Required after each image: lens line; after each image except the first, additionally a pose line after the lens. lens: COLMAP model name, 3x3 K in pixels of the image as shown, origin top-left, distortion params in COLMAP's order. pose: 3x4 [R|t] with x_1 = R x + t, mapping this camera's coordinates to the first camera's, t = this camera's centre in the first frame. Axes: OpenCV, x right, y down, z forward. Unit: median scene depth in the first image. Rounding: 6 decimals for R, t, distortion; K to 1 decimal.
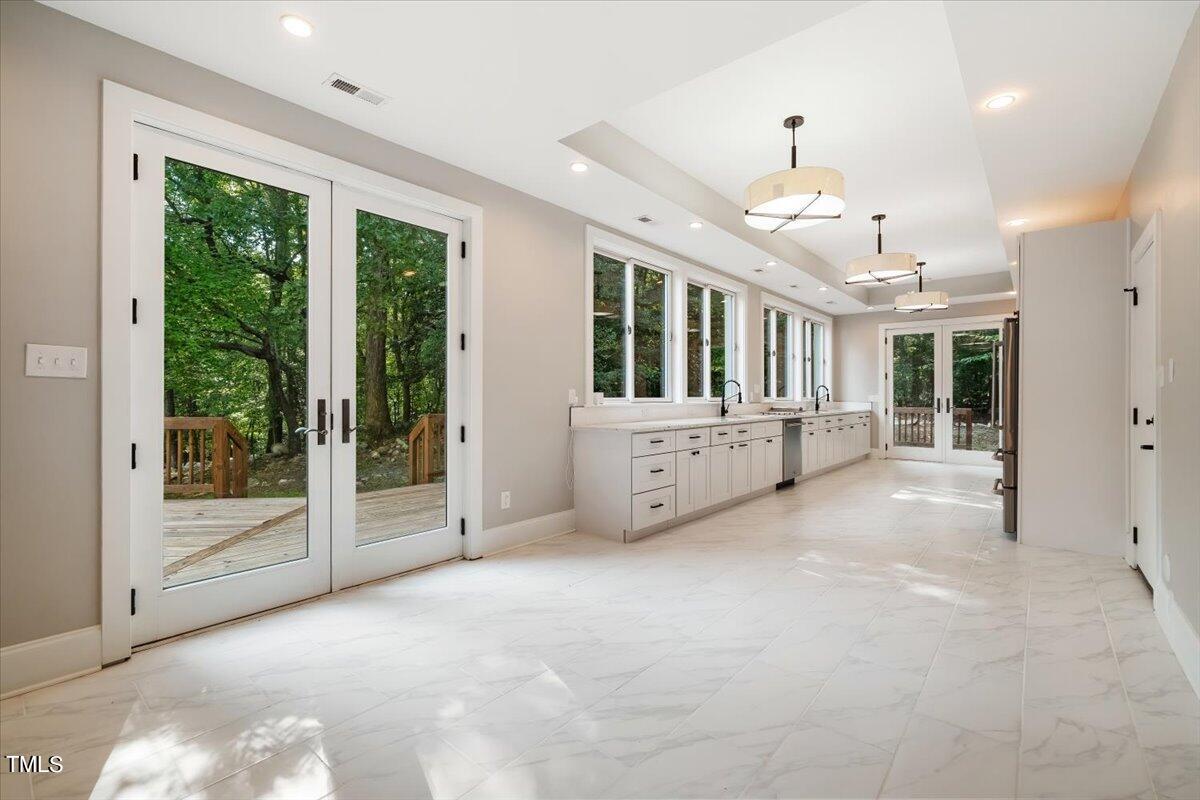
lens RADIAL K [[500.2, 0, 598.6], [0, 500.2, 393.1], [0, 0, 1]] dist [-0.000797, -0.000196]
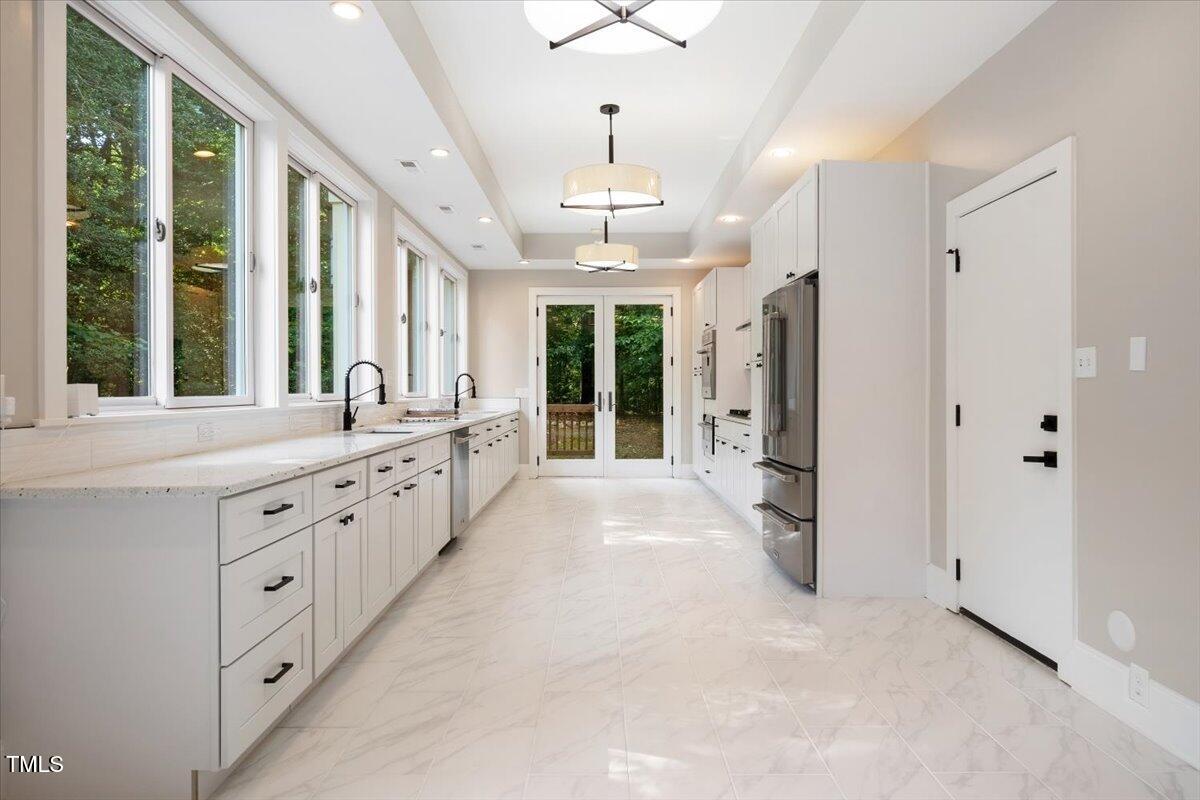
lens RADIAL K [[718.5, 0, 596.2], [0, 718.5, 384.6], [0, 0, 1]] dist [-0.000331, -0.000357]
pose [[0.761928, 0.000620, 0.647662, -0.037771], [-0.000197, 1.000000, -0.000726, -0.000151], [-0.647662, 0.000426, 0.761928, 0.263514]]
